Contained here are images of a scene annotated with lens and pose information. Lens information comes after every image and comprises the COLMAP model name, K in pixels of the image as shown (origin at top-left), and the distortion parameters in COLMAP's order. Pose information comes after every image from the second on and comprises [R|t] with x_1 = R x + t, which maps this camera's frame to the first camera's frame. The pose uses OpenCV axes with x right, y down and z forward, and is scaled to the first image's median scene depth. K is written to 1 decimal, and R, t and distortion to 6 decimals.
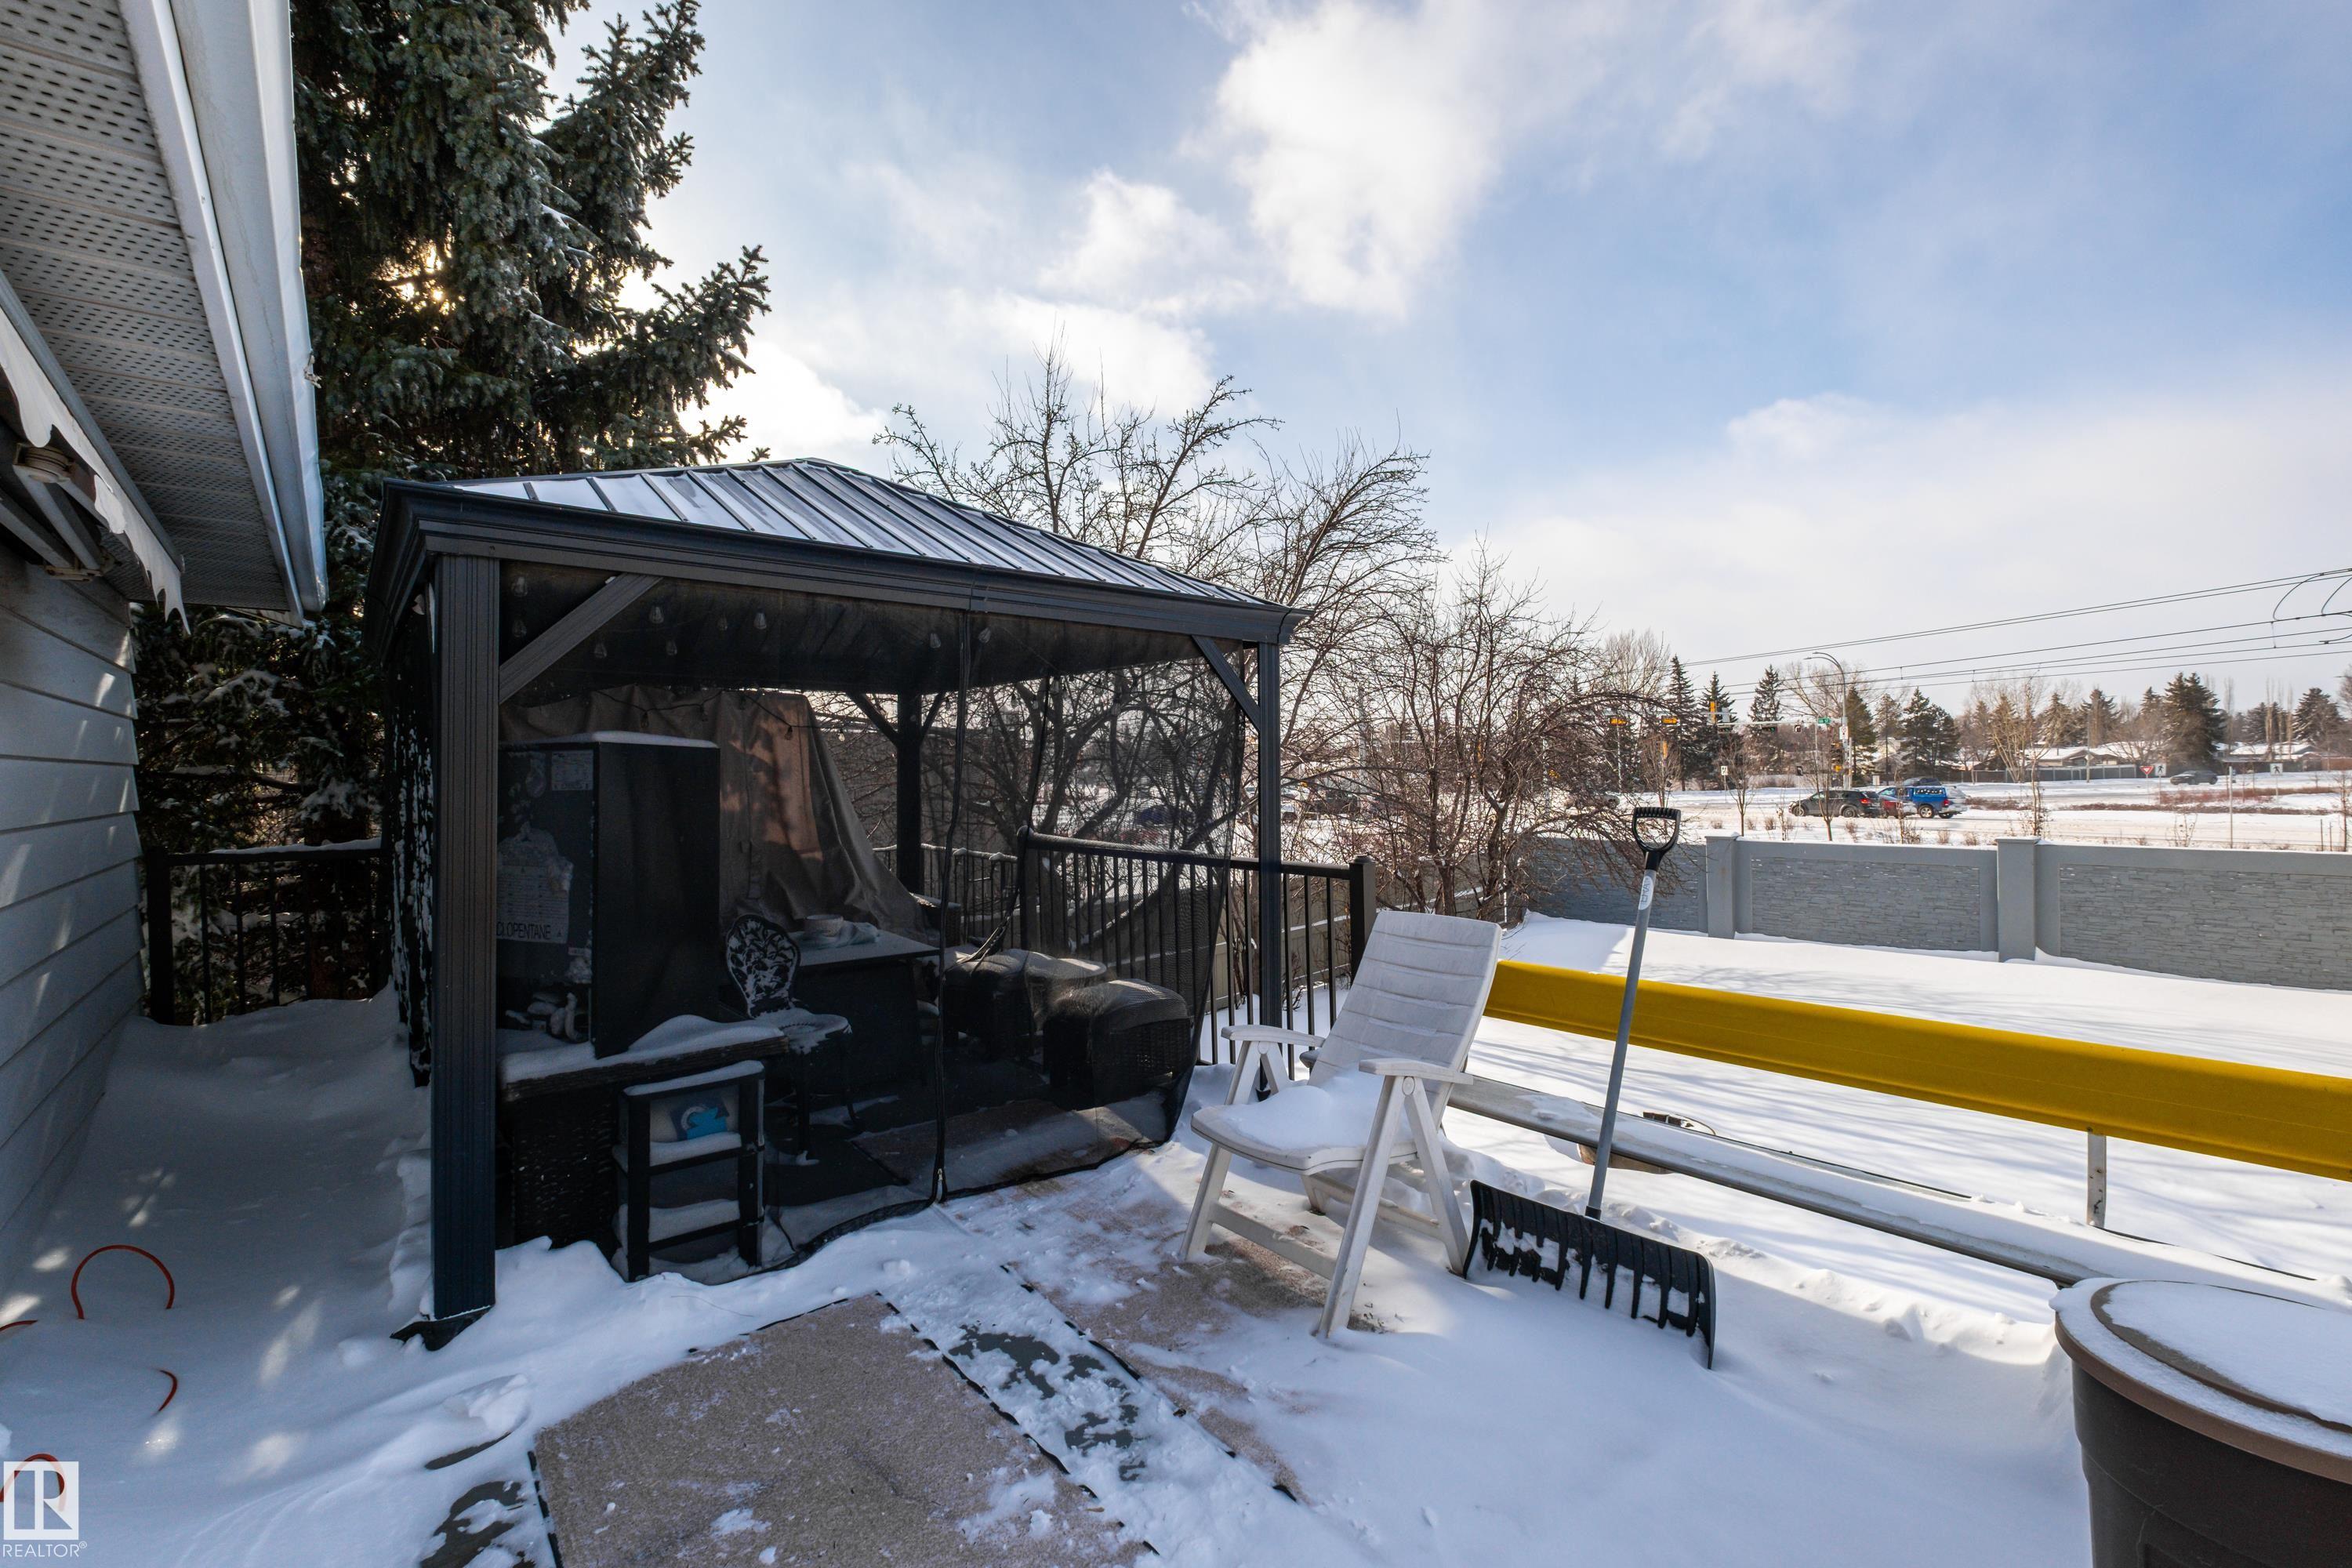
lens RADIAL K [[1019.2, 0, 1170.1], [0, 1019.2, 776.7], [0, 0, 1]] dist [-0.000856, -0.002848]
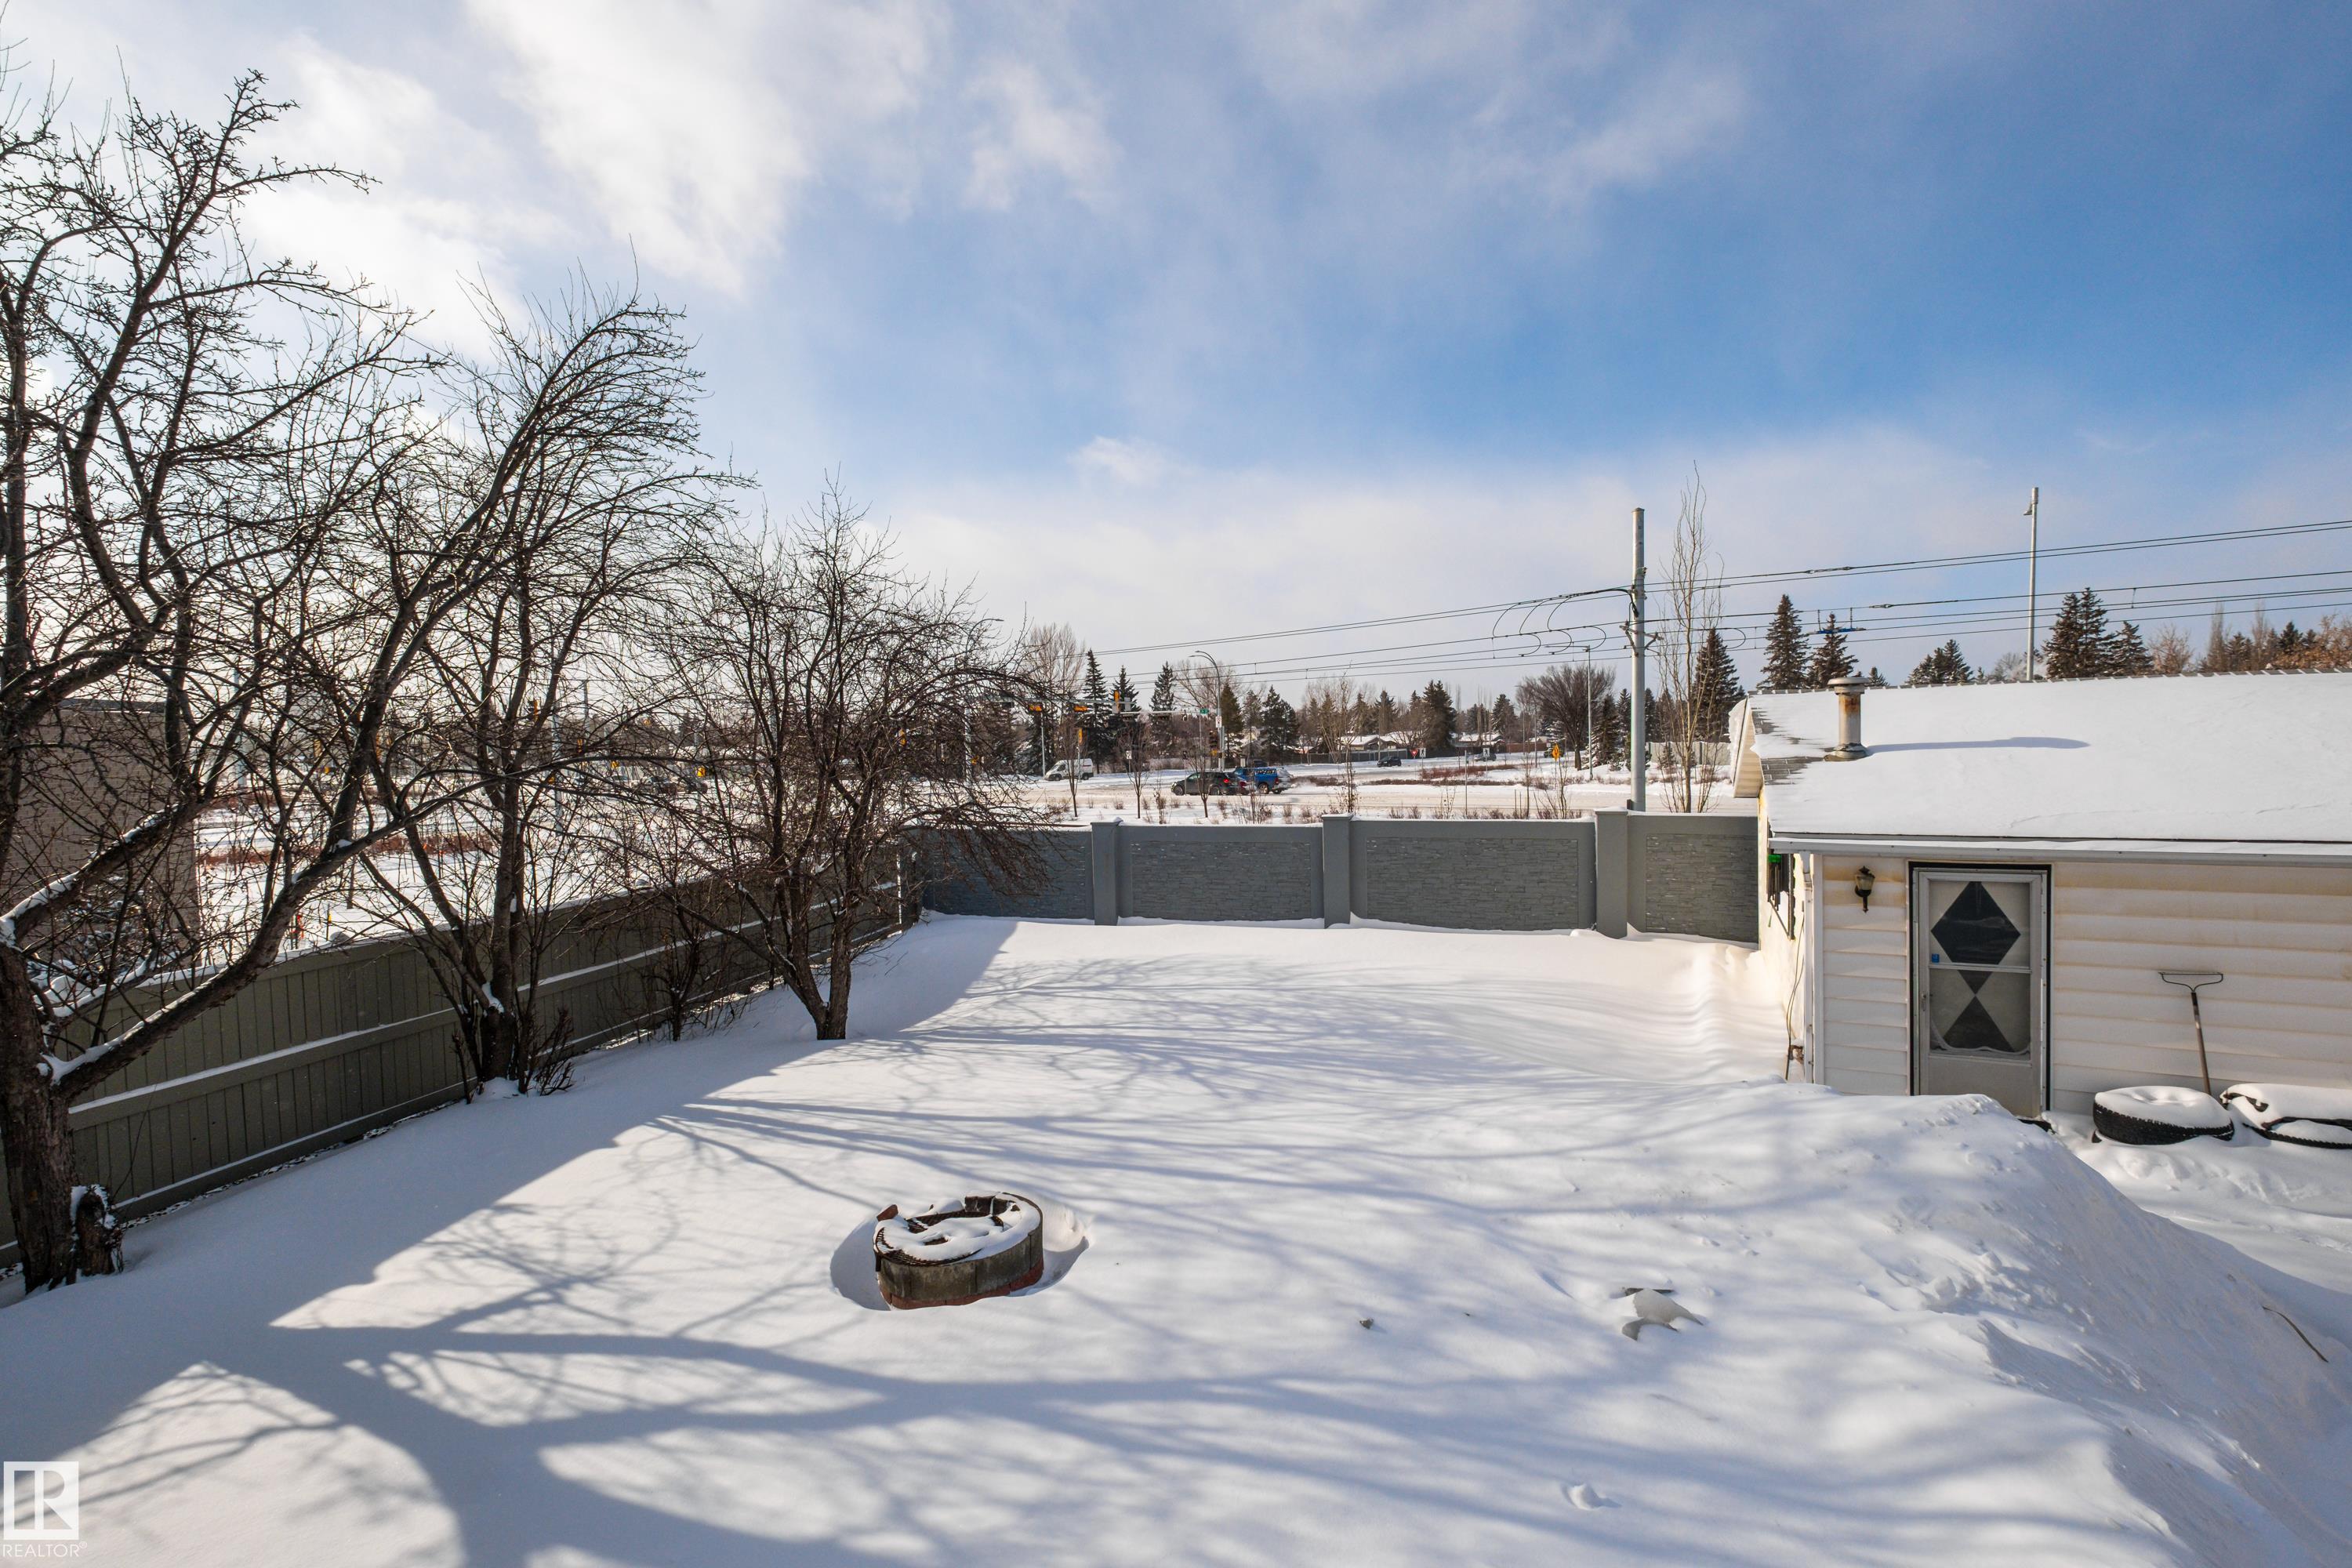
lens RADIAL K [[1019.2, 0, 1170.1], [0, 1019.2, 776.7], [0, 0, 1]] dist [-0.000856, -0.002848]
pose [[0.861424, -0.015816, 0.507641, 0.091678], [0.008562, 0.999825, 0.016622, -0.001737], [-0.507815, -0.009972, 0.861409, 0.110035]]
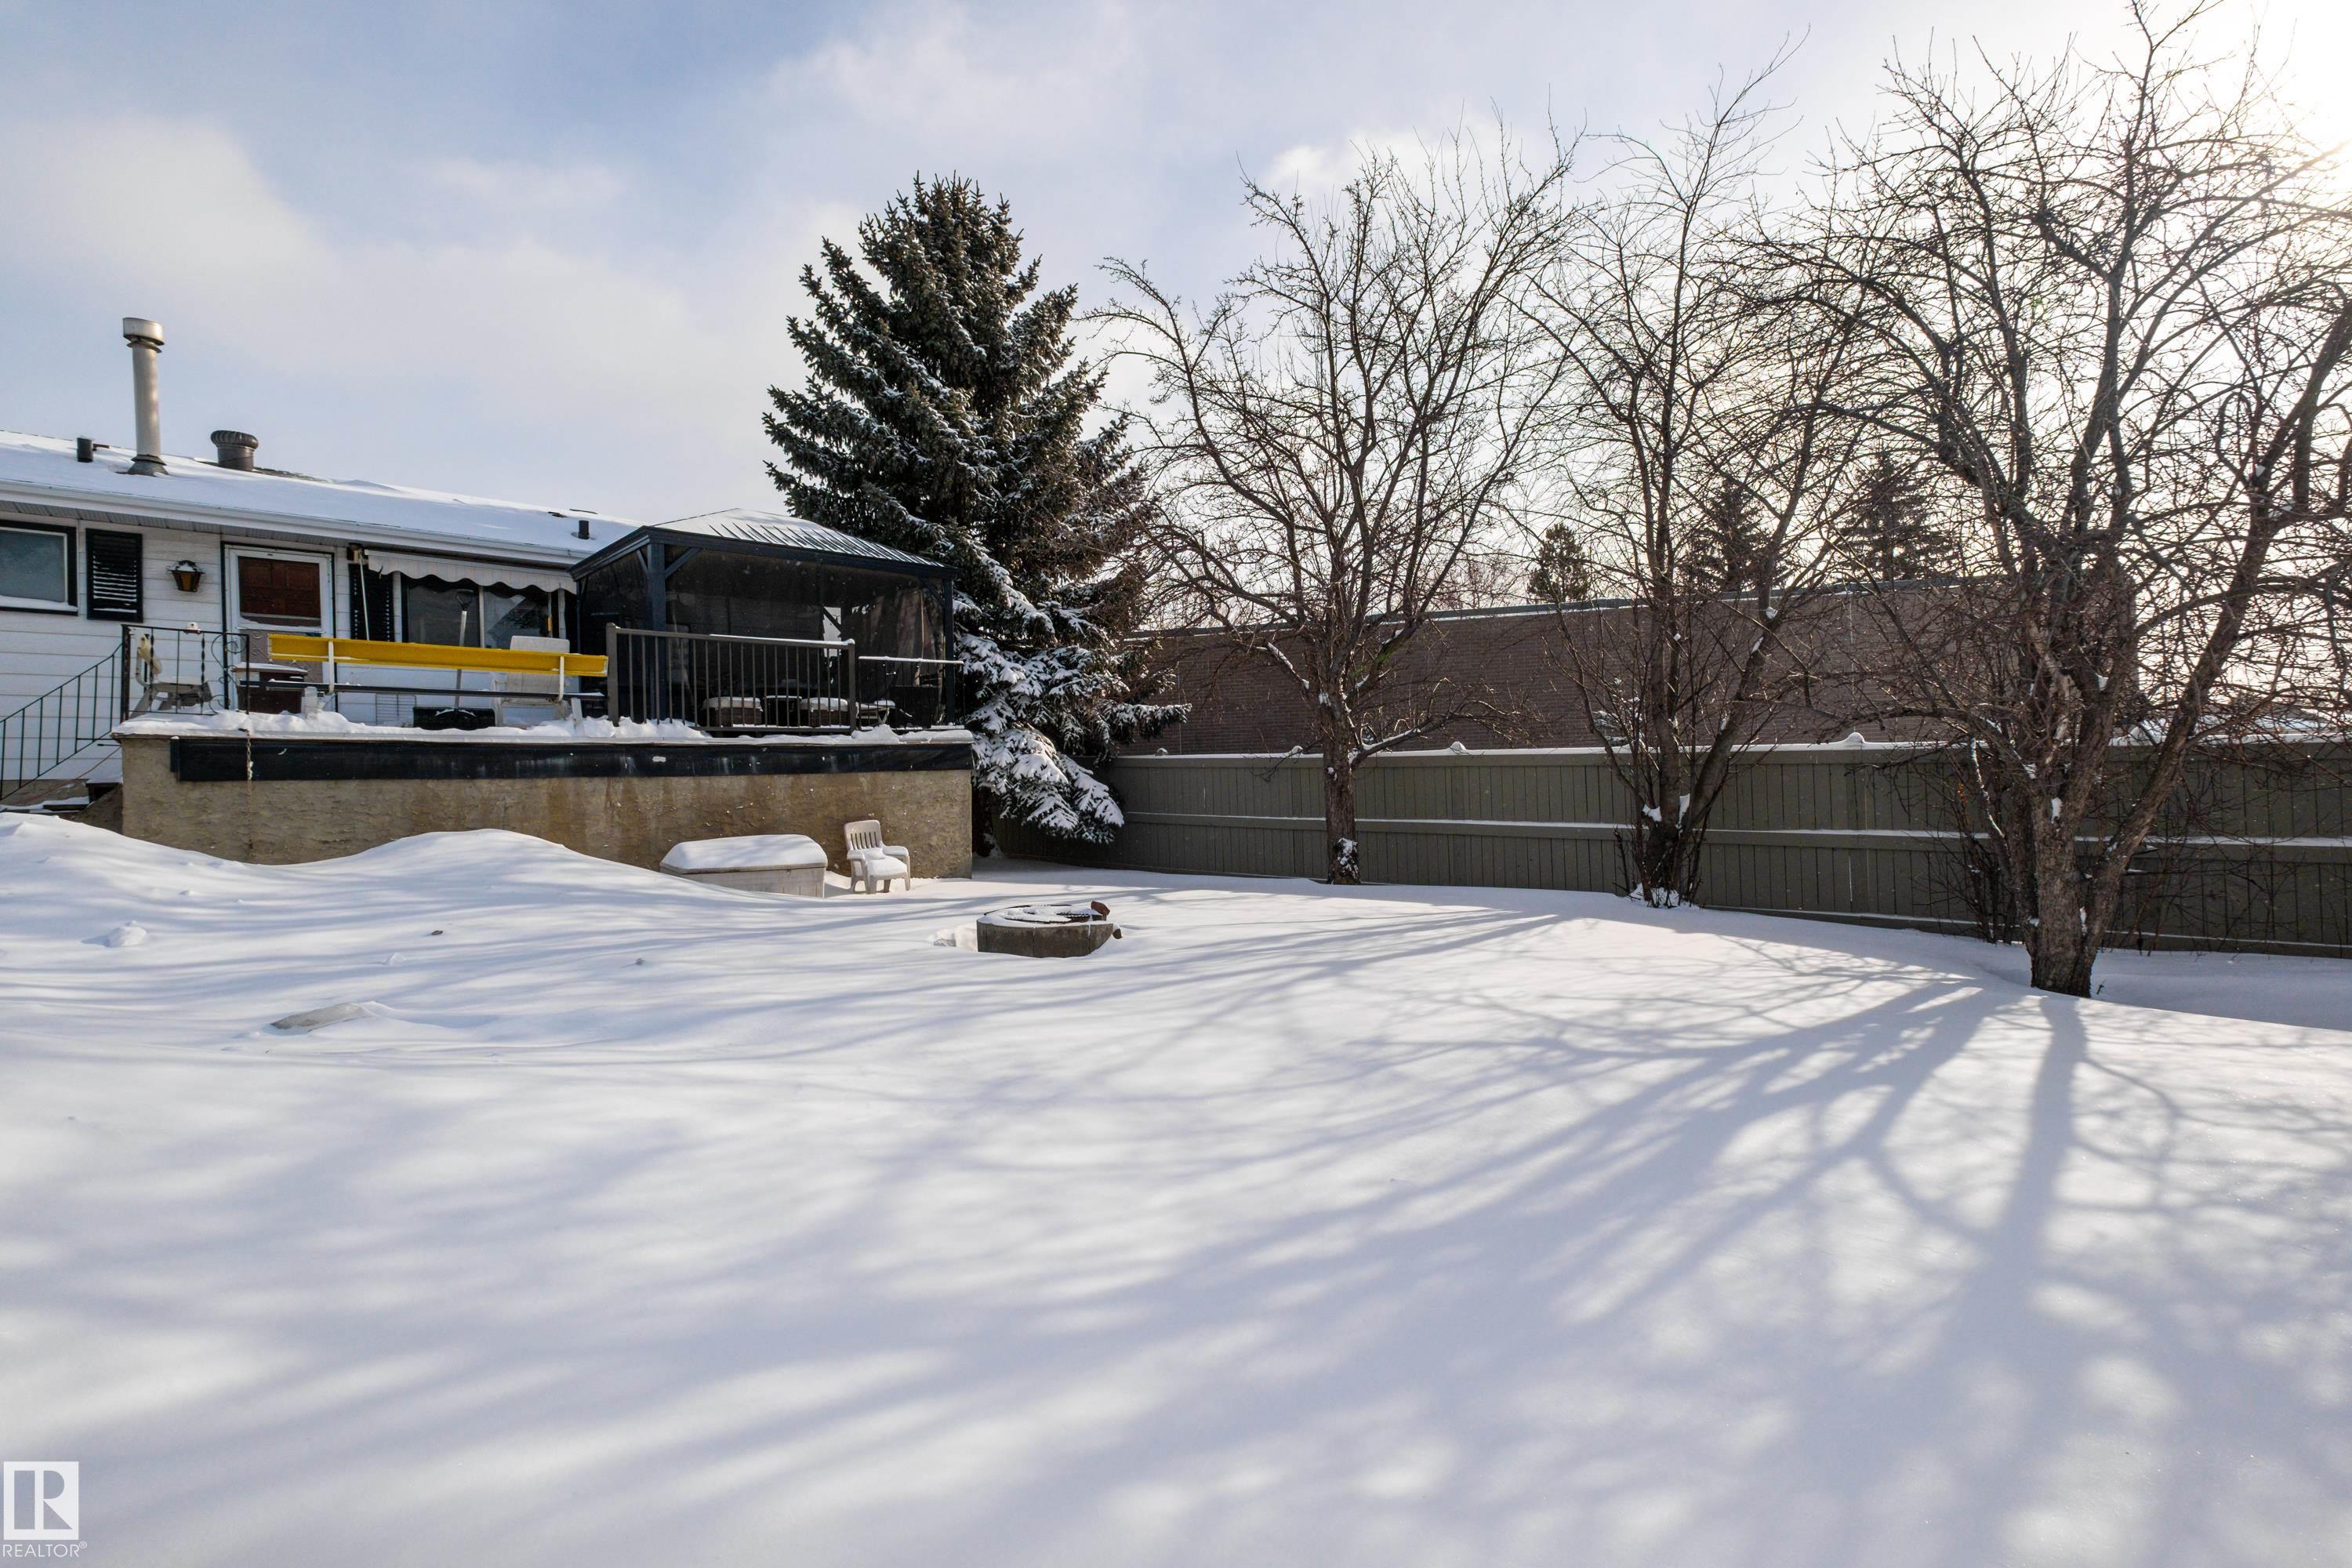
lens RADIAL K [[1019.2, 0, 1170.1], [0, 1019.2, 776.7], [0, 0, 1]] dist [-0.000856, -0.002848]
pose [[0.074602, 0.018073, -0.997050, 0.549348], [0.013538, 0.999725, 0.019135, 0.084698], [0.997121, -0.014926, 0.074337, 0.426655]]
